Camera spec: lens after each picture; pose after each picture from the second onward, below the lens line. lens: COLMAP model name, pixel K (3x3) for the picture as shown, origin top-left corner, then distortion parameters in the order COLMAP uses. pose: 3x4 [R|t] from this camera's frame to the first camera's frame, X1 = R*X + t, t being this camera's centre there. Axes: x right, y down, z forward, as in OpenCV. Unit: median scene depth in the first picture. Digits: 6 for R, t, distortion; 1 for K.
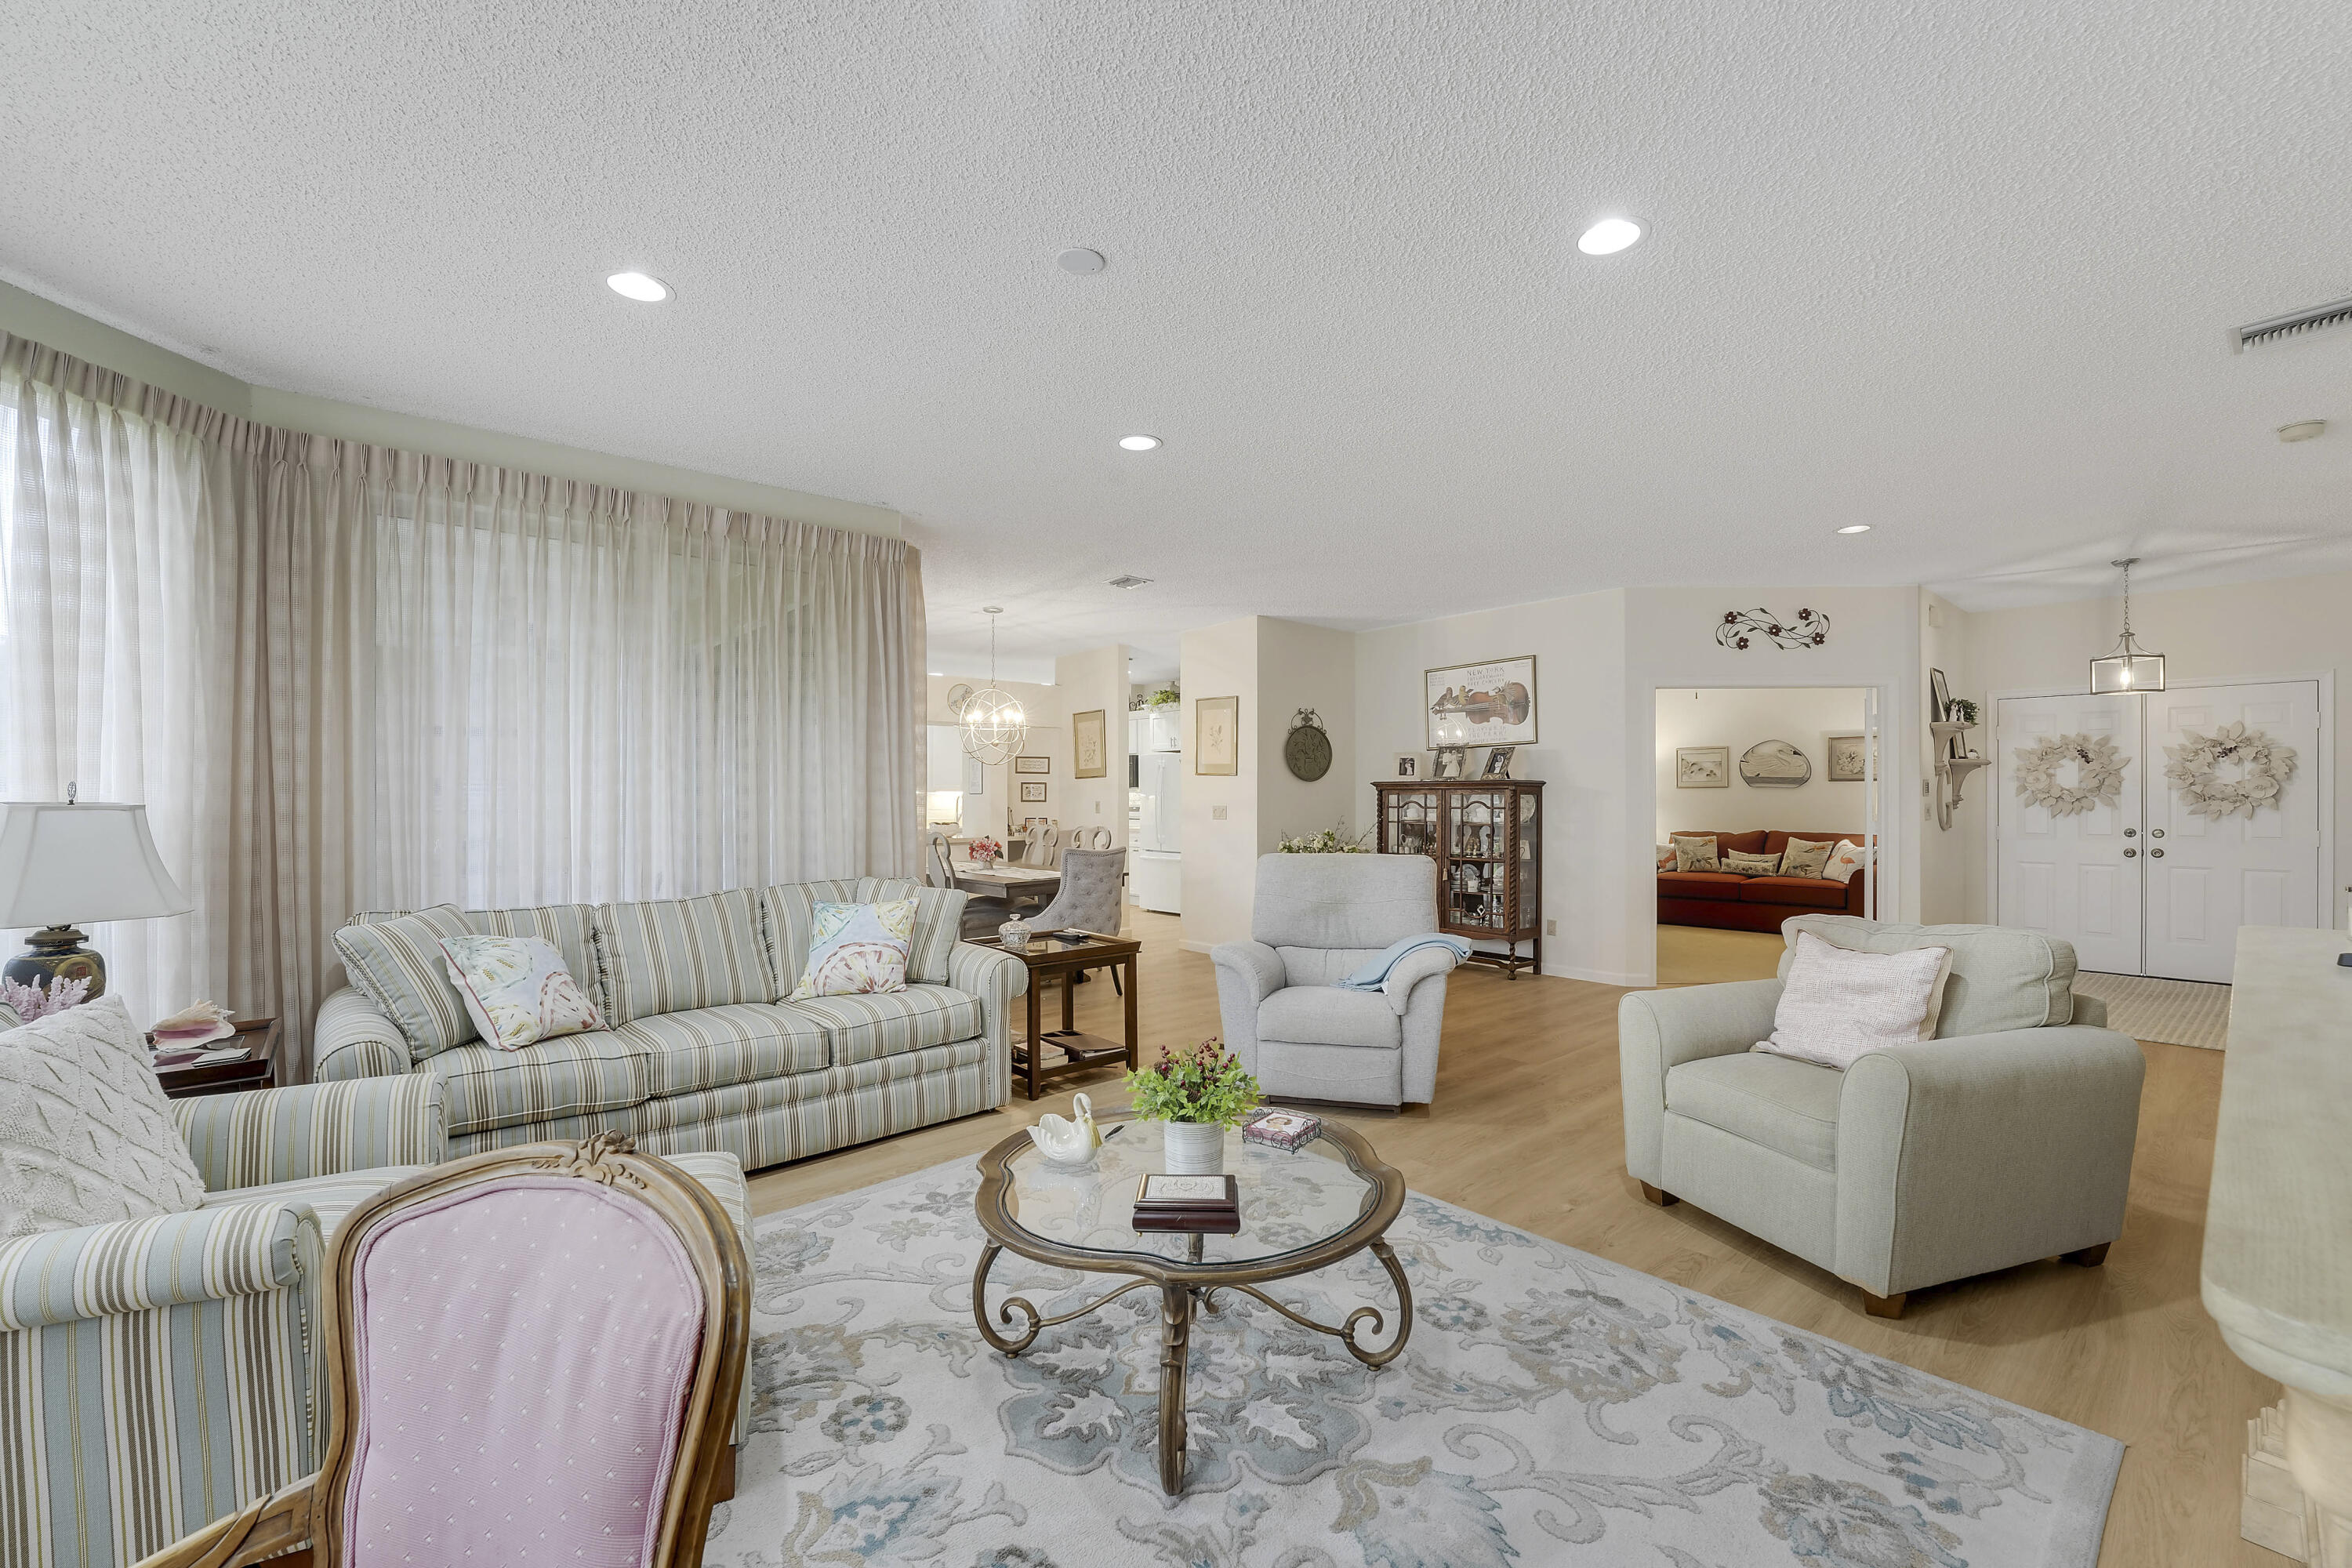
lens RADIAL K [[982.8, 0, 1173.1], [0, 982.8, 811.9], [0, 0, 1]] dist [-0.020346, 0.000122]
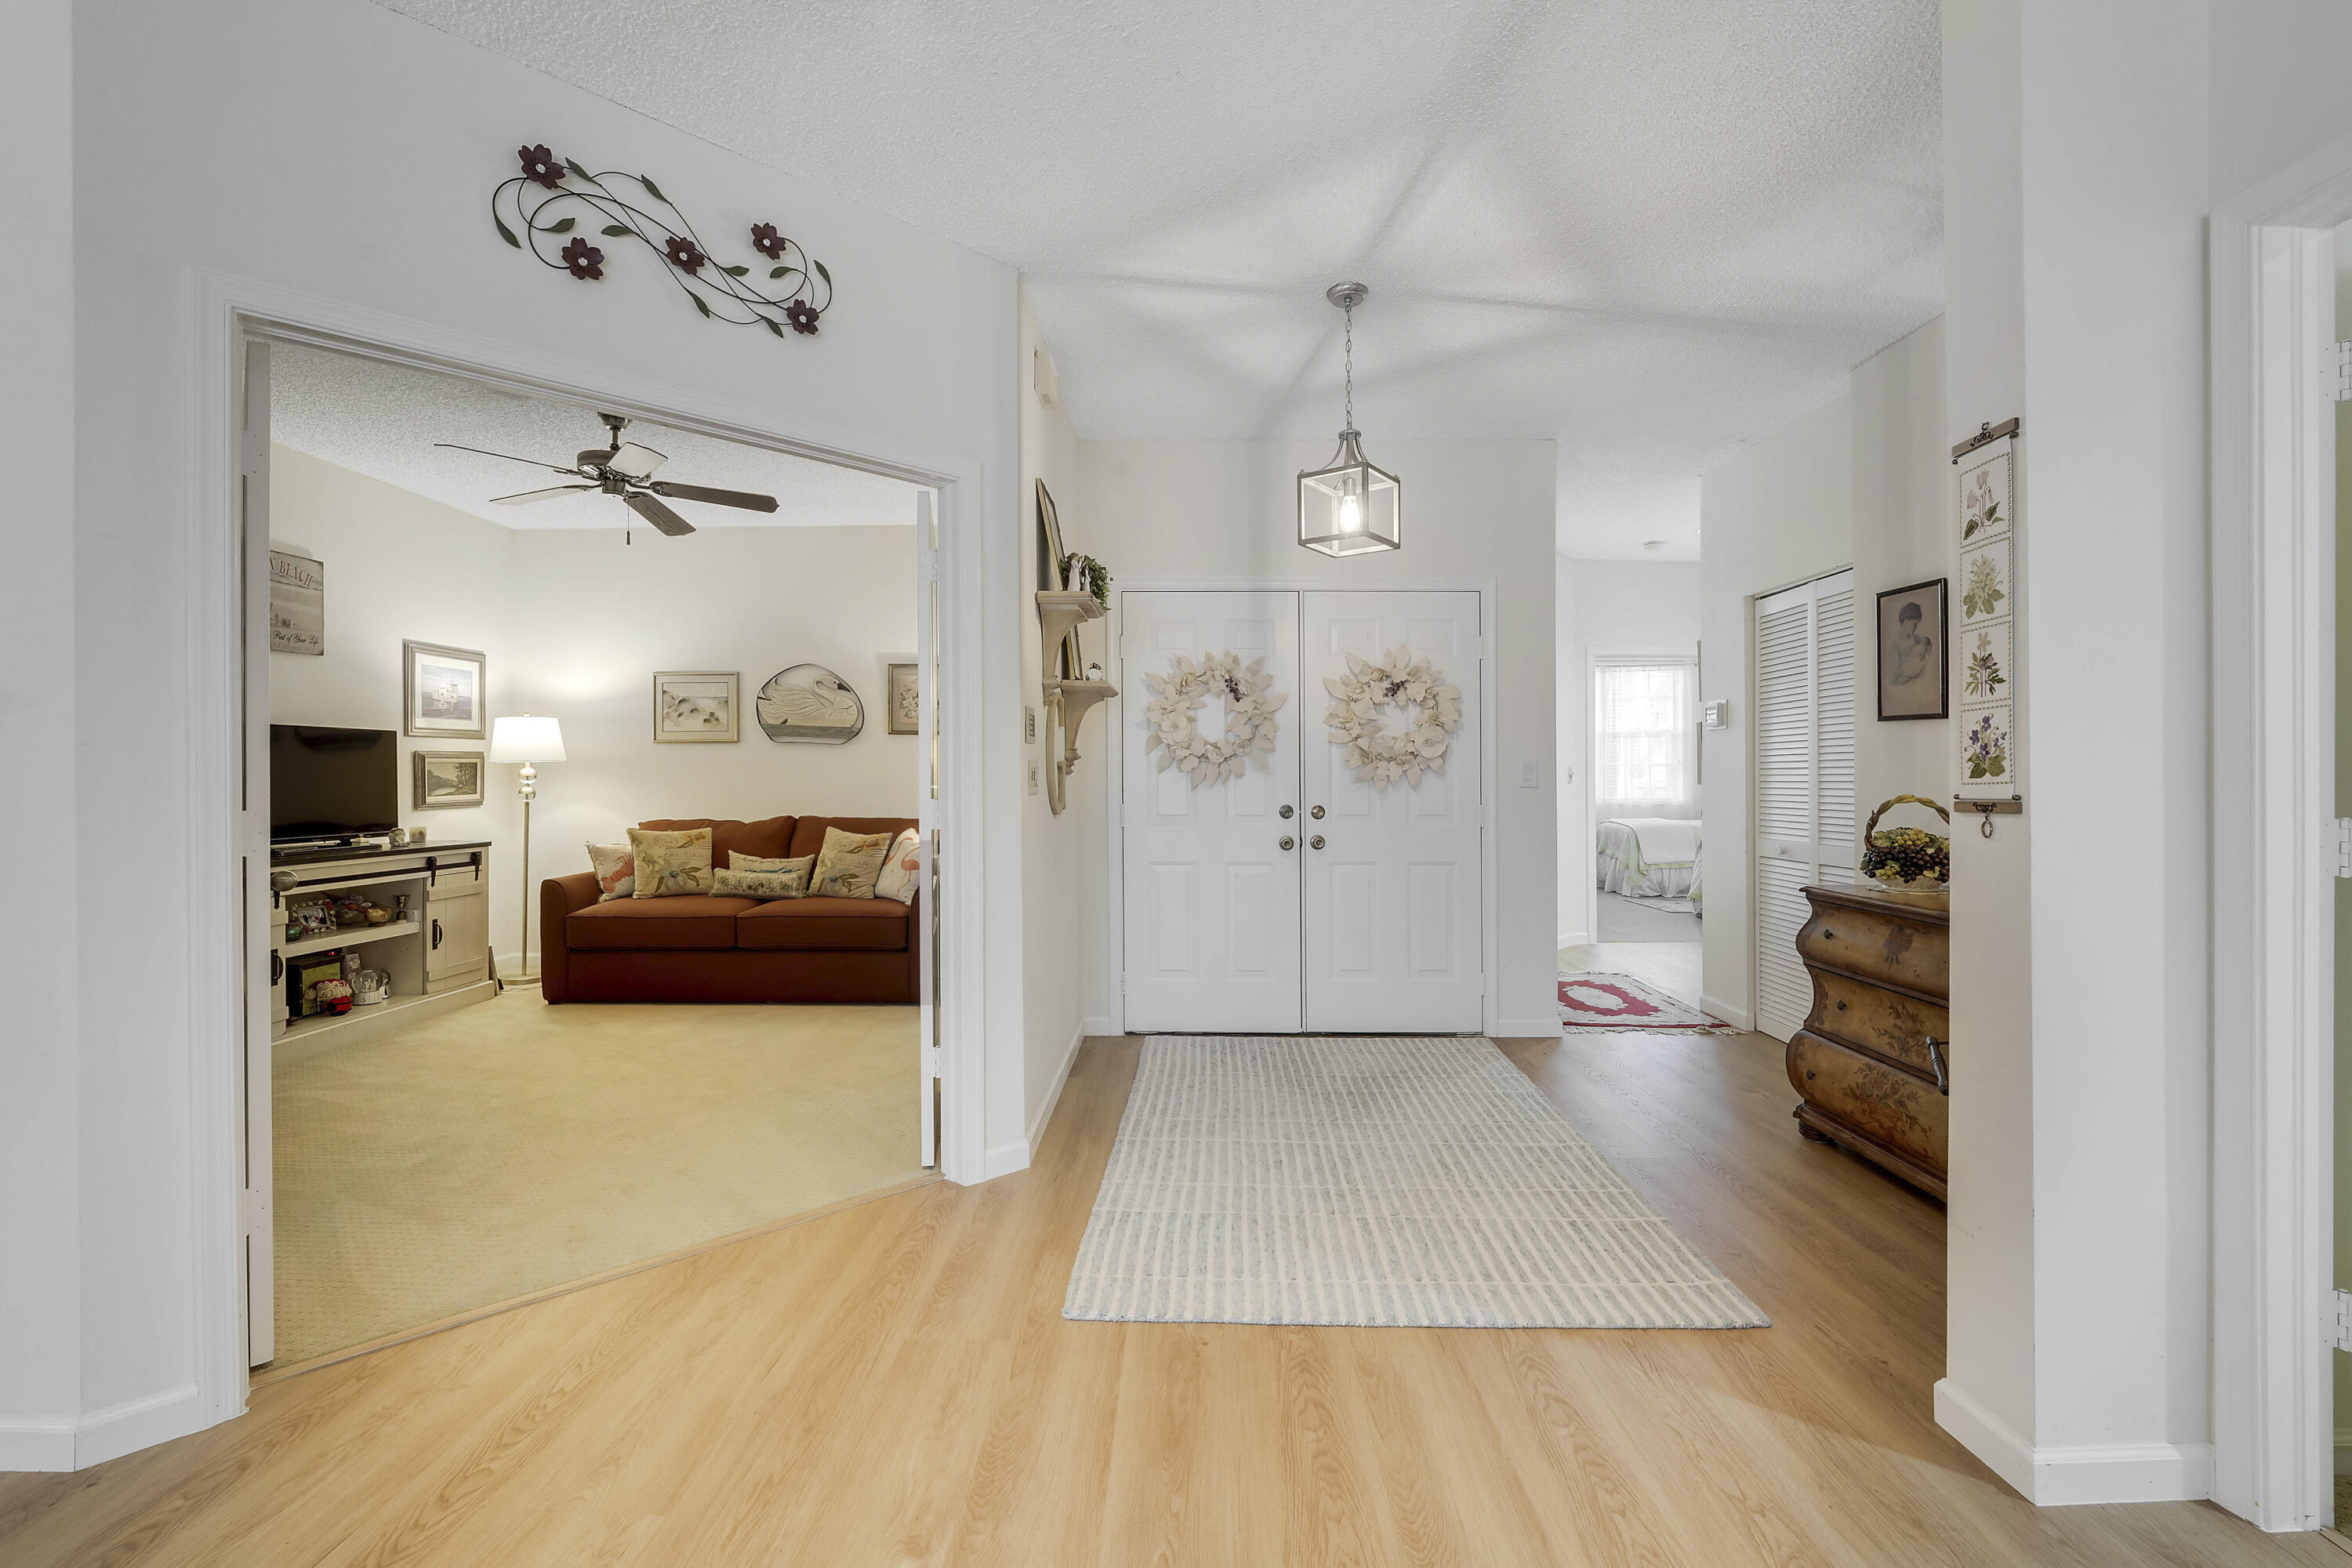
lens RADIAL K [[992.3, 0, 1183.9], [0, 992.3, 783.1], [0, 0, 1]] dist [-0.024965, -0.000239]
pose [[0.668832, 0.000259, 0.743413, 0.445406], [0.005976, 0.999966, -0.005725, 0.005612], [-0.743389, 0.008272, 0.668808, 0.592626]]
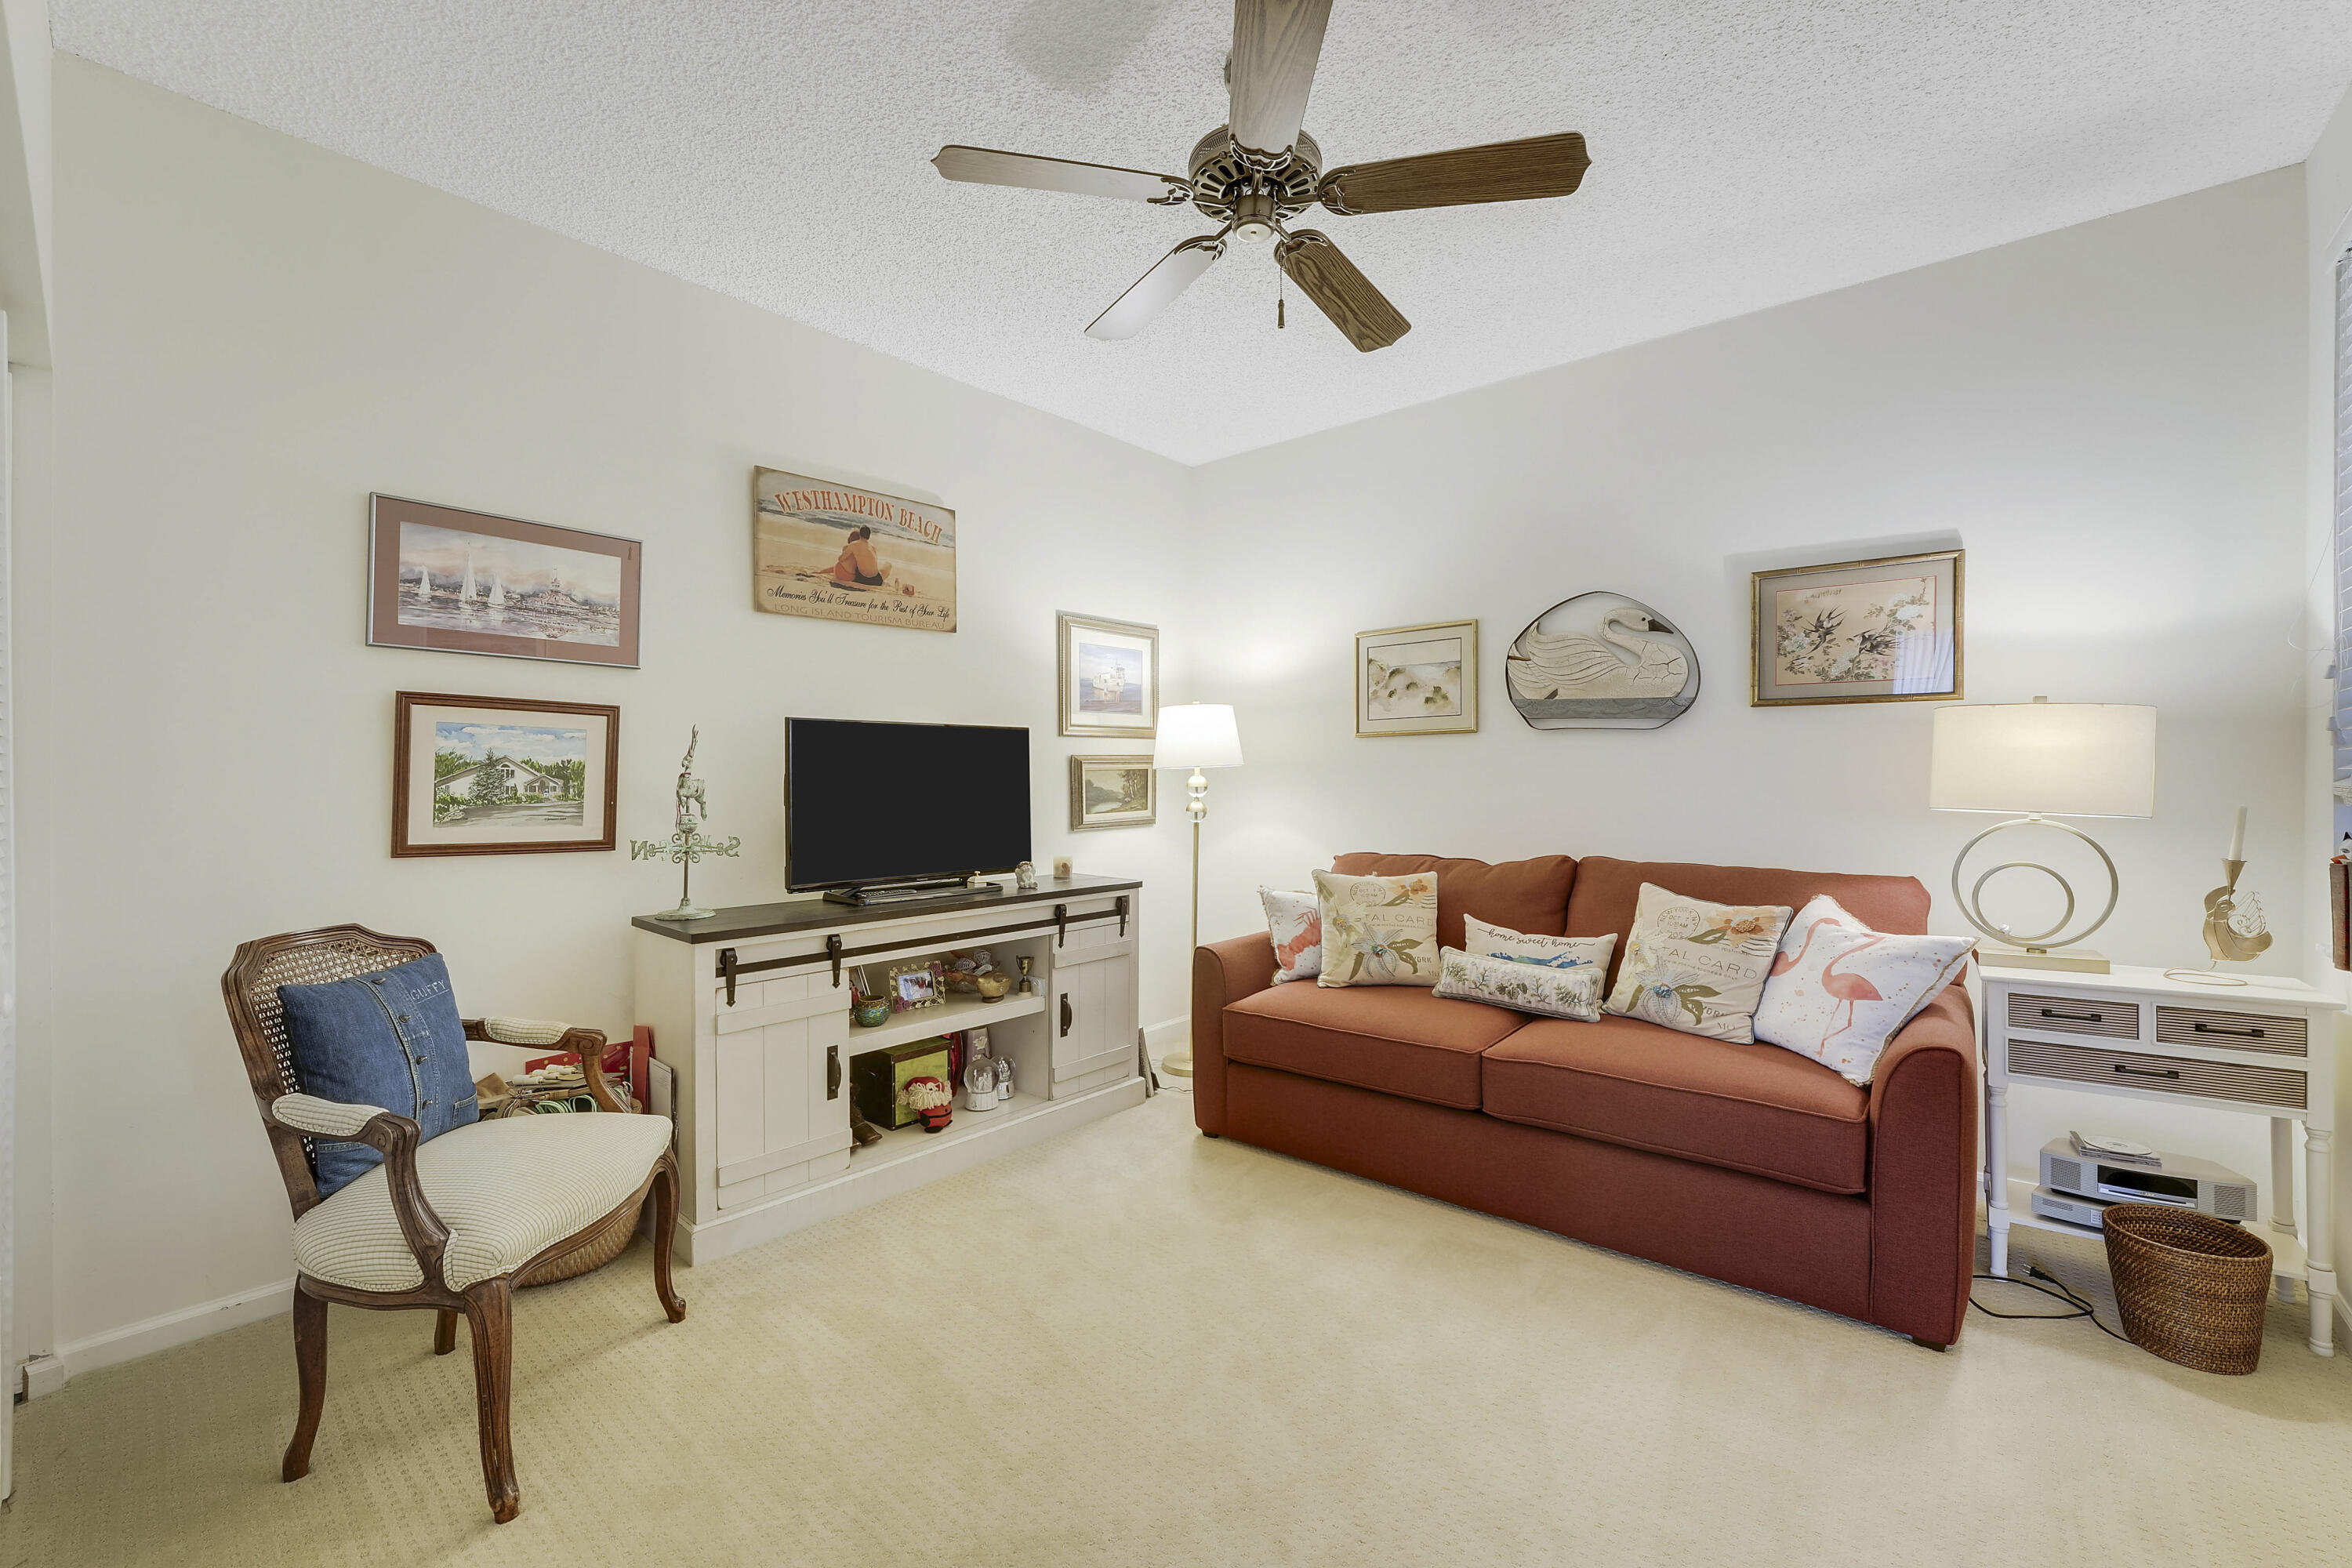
lens RADIAL K [[949.0, 0, 1184.1], [0, 949.0, 787.2], [0, 0, 1]] dist [-0.032524, 0.006273]
pose [[0.990883, -0.002114, 0.134707, 0.595342], [0.002595, 0.999991, -0.003397, -0.005608], [-0.134698, 0.003716, 0.990880, 0.961462]]
